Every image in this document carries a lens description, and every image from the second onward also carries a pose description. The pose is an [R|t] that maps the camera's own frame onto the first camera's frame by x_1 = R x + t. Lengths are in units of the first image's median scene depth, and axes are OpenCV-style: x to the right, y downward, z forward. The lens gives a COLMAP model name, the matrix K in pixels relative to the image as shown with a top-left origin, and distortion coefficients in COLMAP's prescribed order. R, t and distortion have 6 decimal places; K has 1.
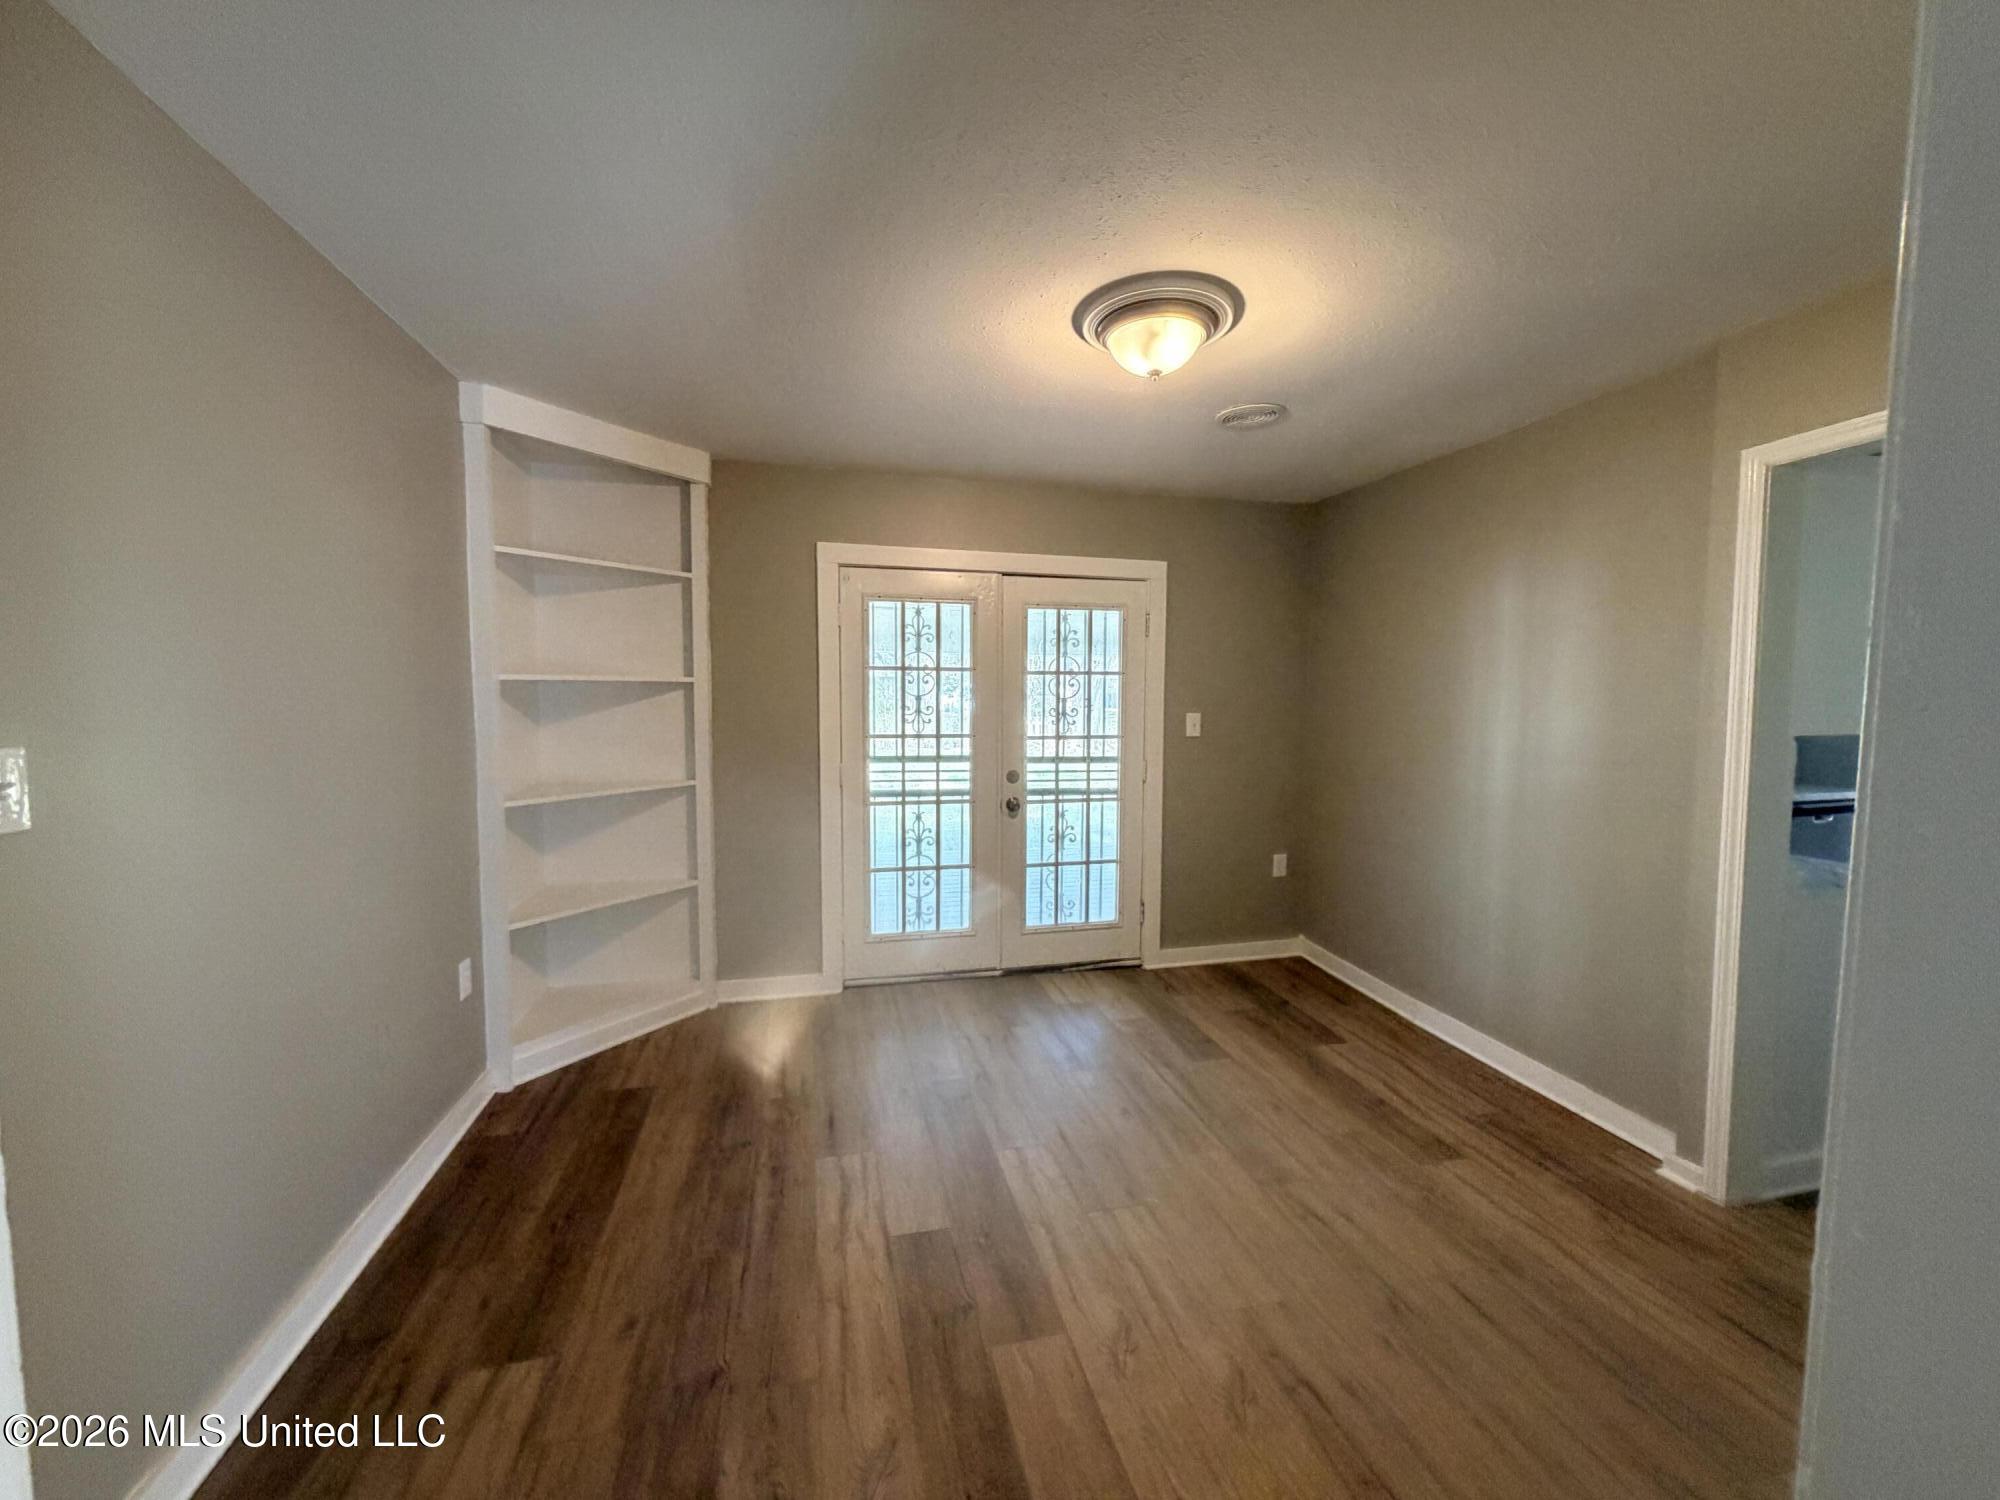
lens RADIAL K [[802.1, 0, 1004.1], [0, 802.1, 751.0], [0, 0, 1]] dist [-0.001298, -0.000028]
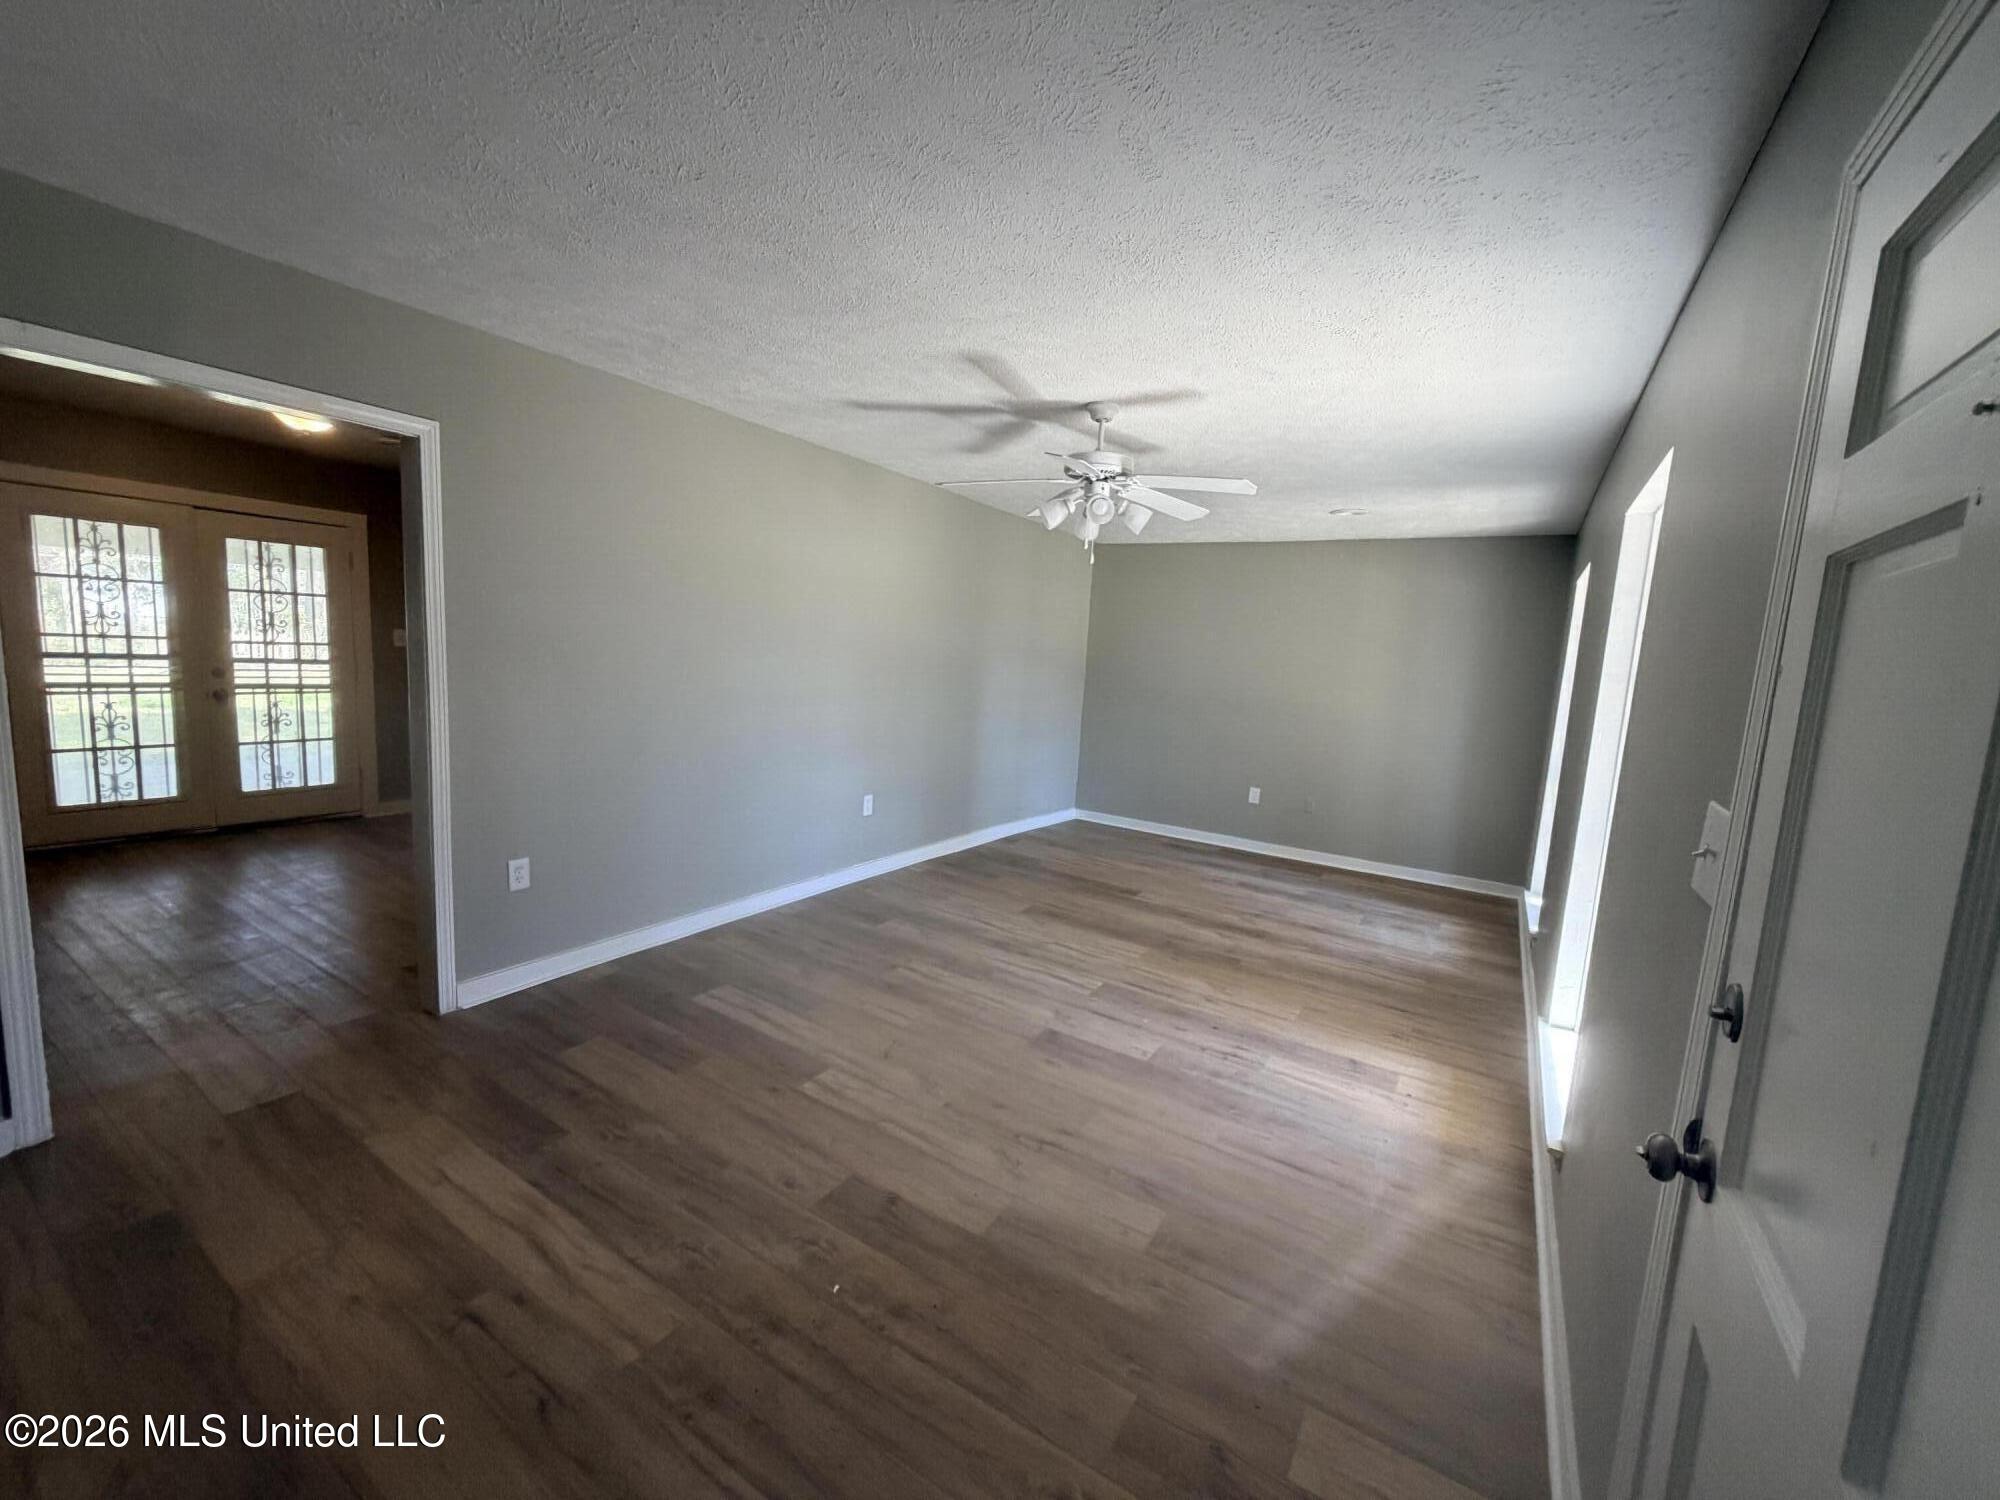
lens RADIAL K [[802.1, 0, 1008.7], [0, 802.1, 752.2], [0, 0, 1]] dist [-0.001298, -0.000028]
pose [[0.713318, -0.051172, 0.698970, 0.012247], [-0.008115, 0.996661, 0.081247, 0.052267], [-0.700794, -0.063627, 0.710521, -0.903612]]
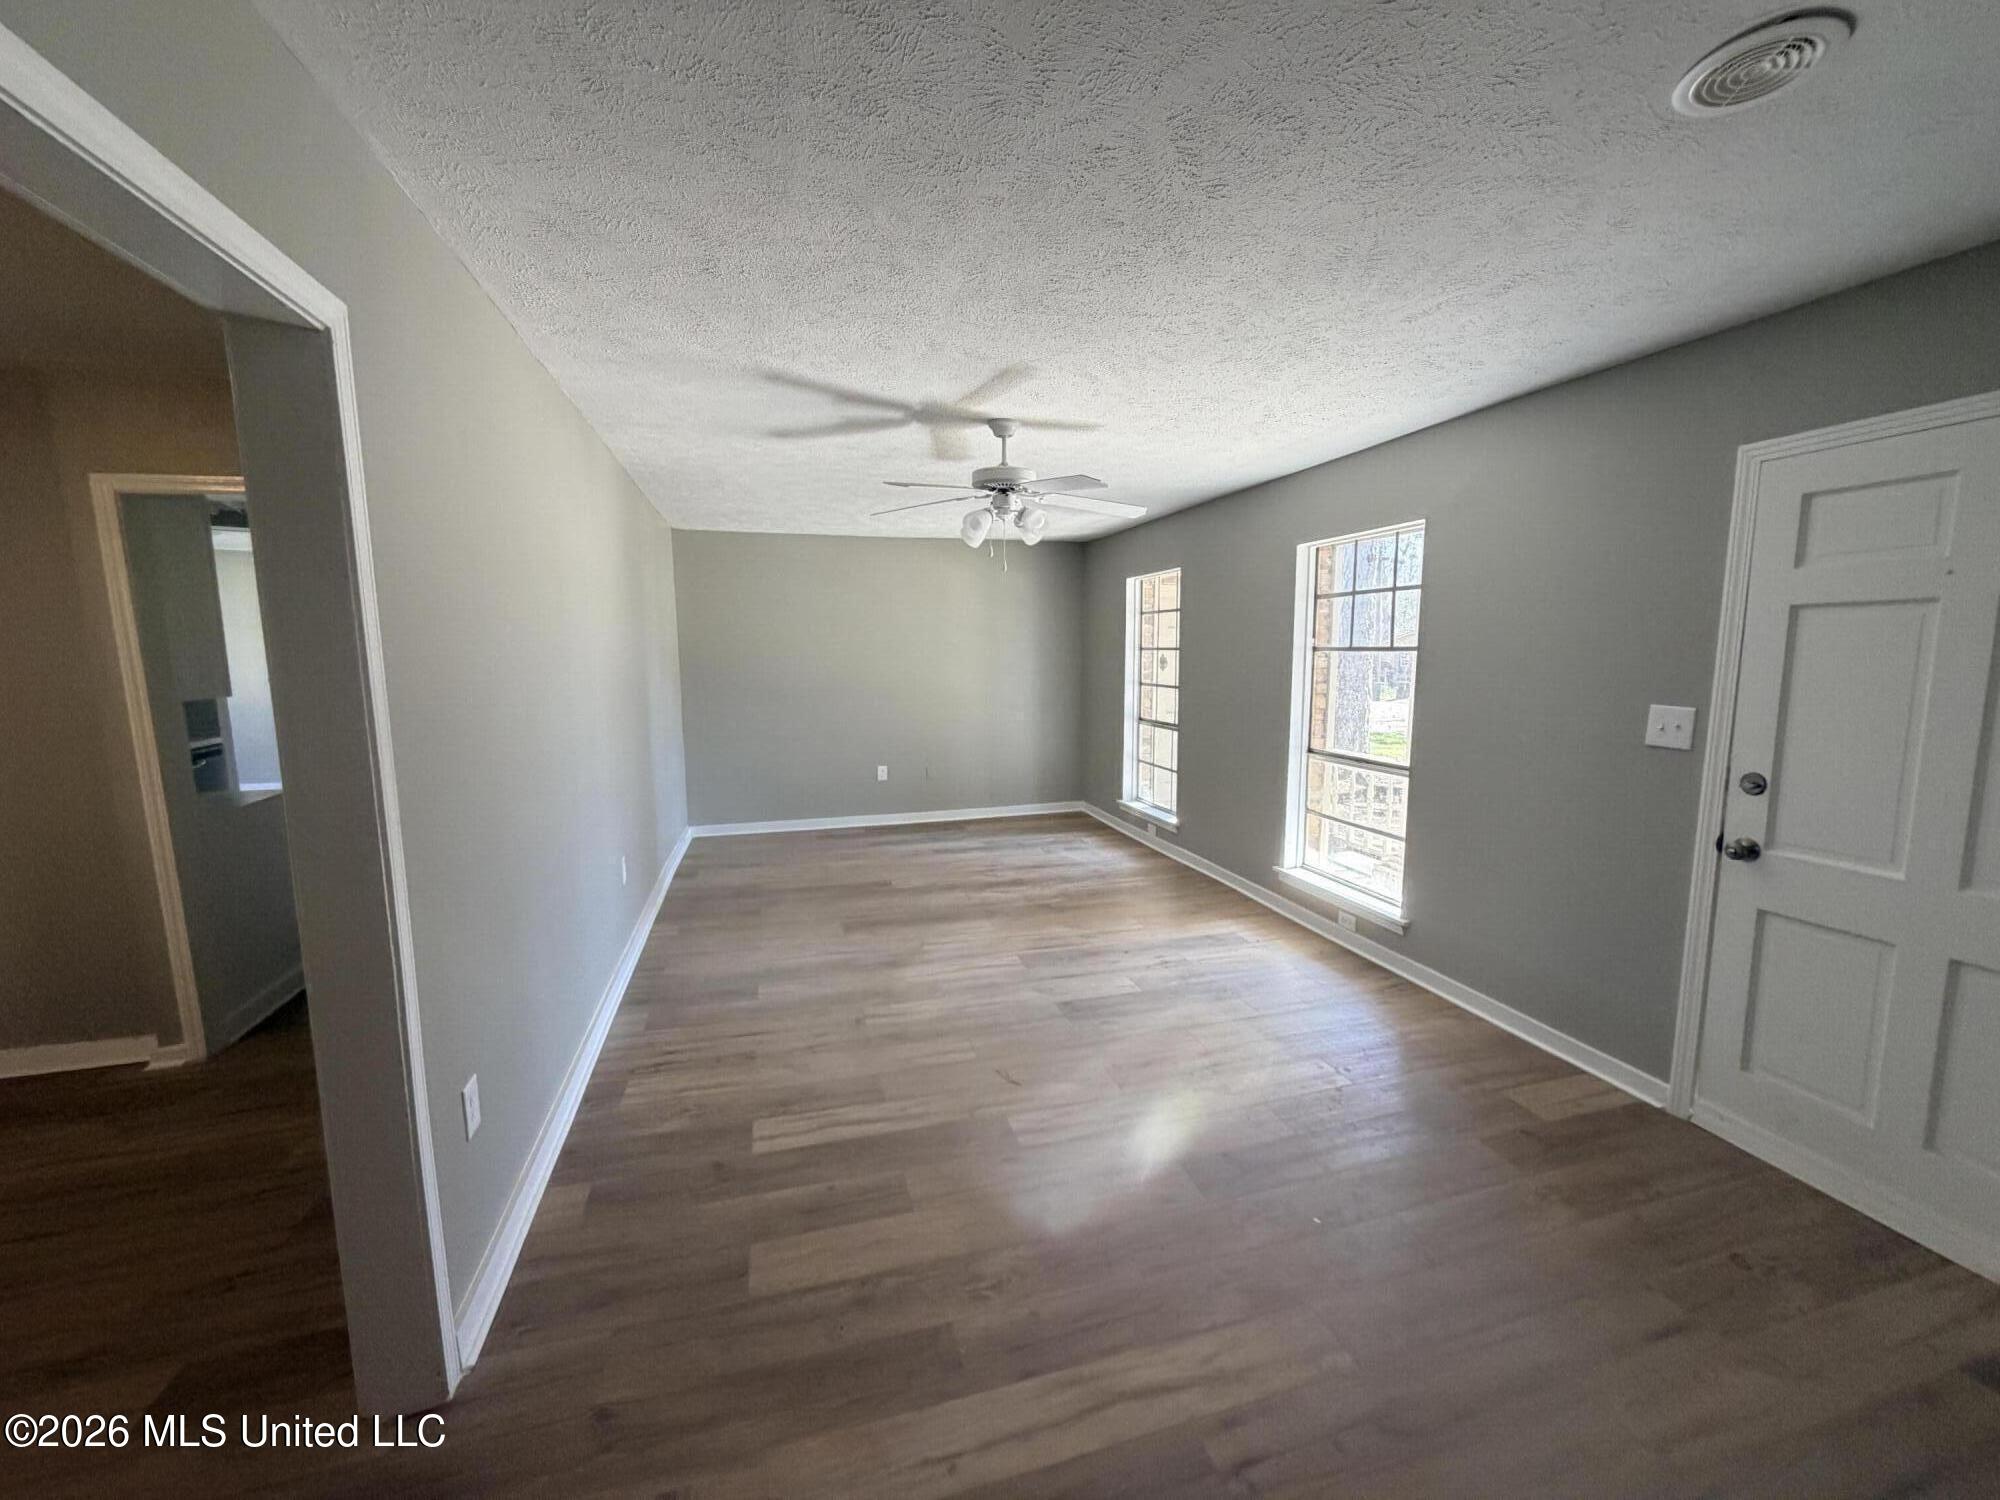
lens RADIAL K [[802.1, 0, 994.3], [0, 802.1, 755.3], [0, 0, 1]] dist [-0.001298, -0.000028]
pose [[-0.049683, -0.141088, 0.988750, -0.277099], [0.075959, 0.986571, 0.144594, -0.014544], [-0.995872, 0.082288, -0.038299, -0.195946]]
